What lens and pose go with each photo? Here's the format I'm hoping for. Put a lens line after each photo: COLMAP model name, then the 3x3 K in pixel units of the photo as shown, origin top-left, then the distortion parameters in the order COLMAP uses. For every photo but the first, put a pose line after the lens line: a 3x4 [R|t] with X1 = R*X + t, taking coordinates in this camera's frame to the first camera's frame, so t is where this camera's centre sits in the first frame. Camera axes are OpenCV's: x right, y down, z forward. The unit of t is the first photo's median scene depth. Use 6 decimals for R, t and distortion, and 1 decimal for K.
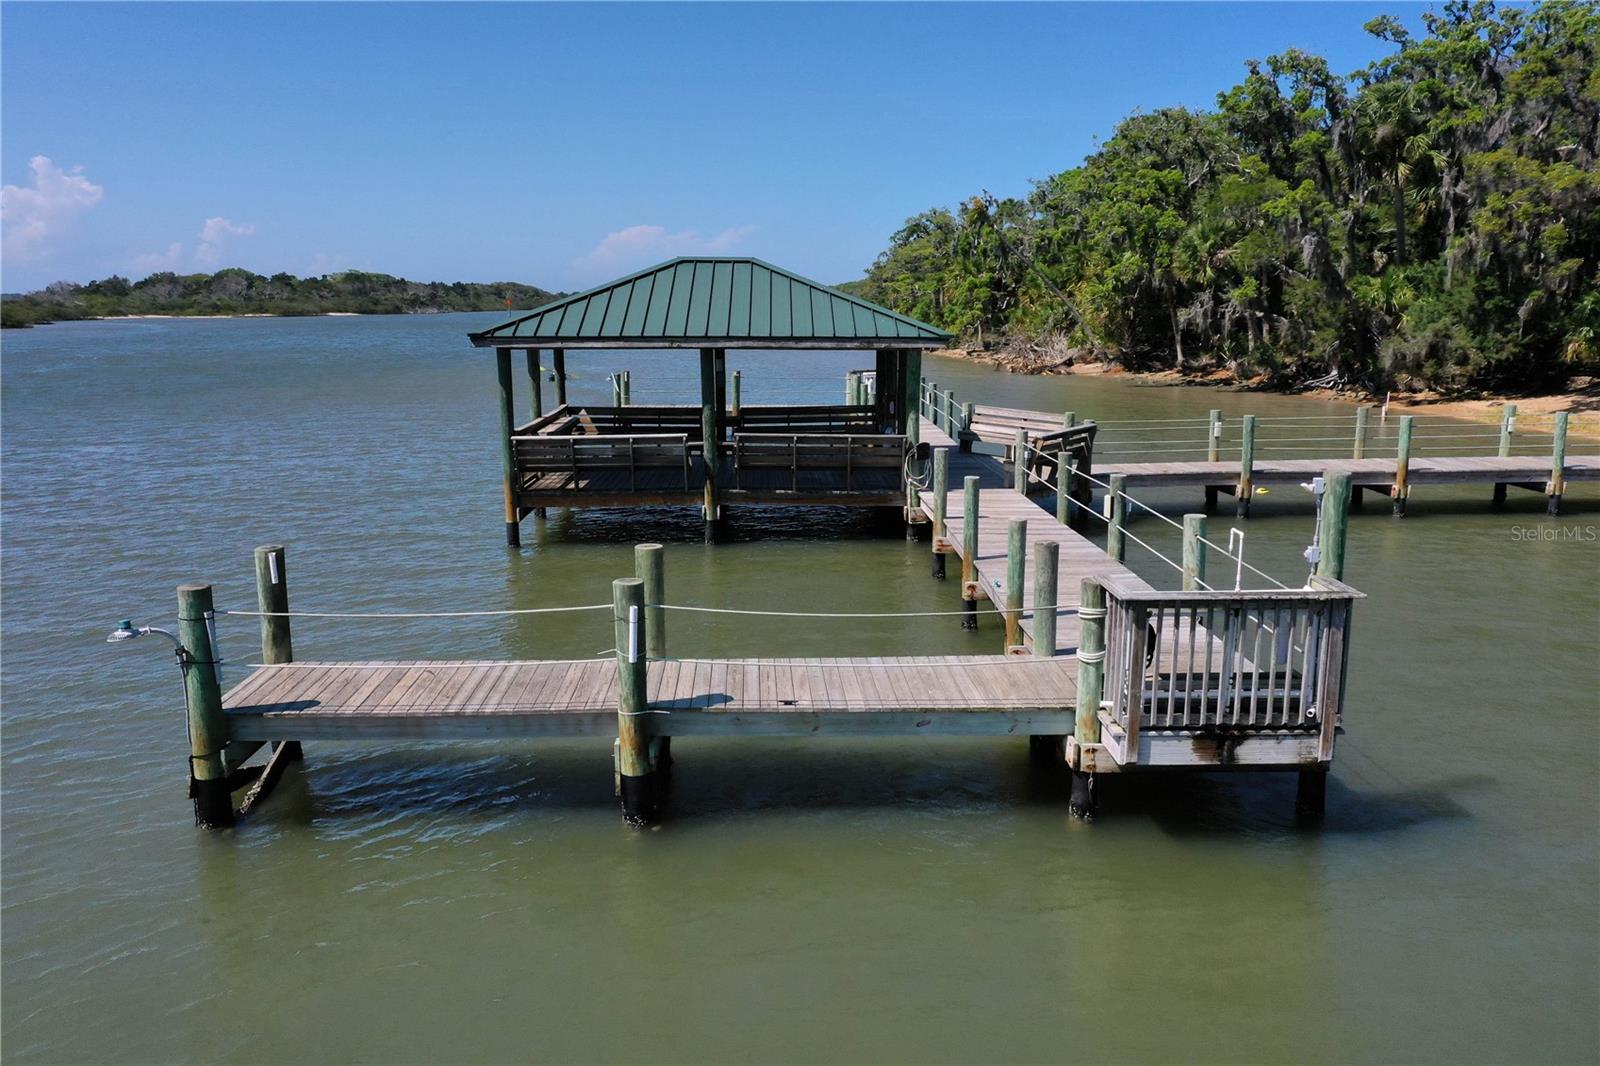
lens RADIAL K [[1283.3, 0, 800.0], [0, 1283.3, 533.0], [0, 0, 1]] dist [0.003373, 0.005073]
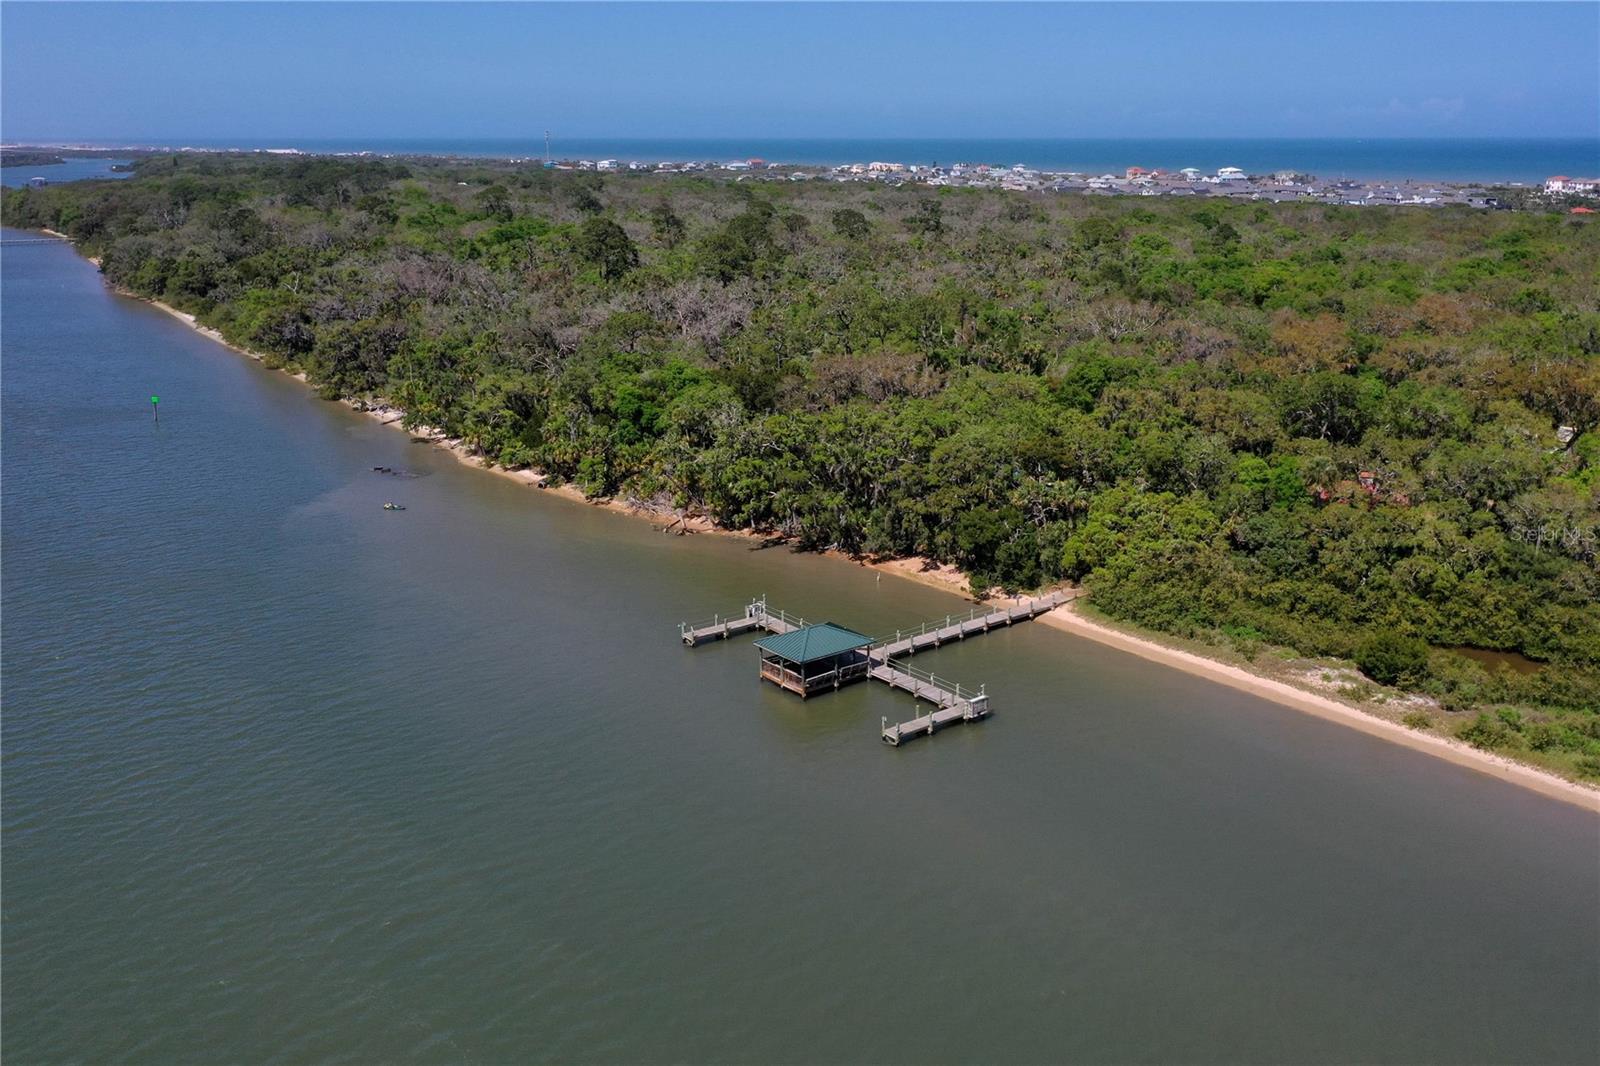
lens RADIAL K [[1327.1, 0, 835.9], [0, 1327.1, 504.6], [0, 0, 1]] dist [0.003649, -0.001111]
pose [[0.816594, -0.143283, 0.559146, -1.259627], [0.117322, 0.989681, 0.082267, -0.500204], [-0.565163, -0.001578, 0.824978, -1.425045]]
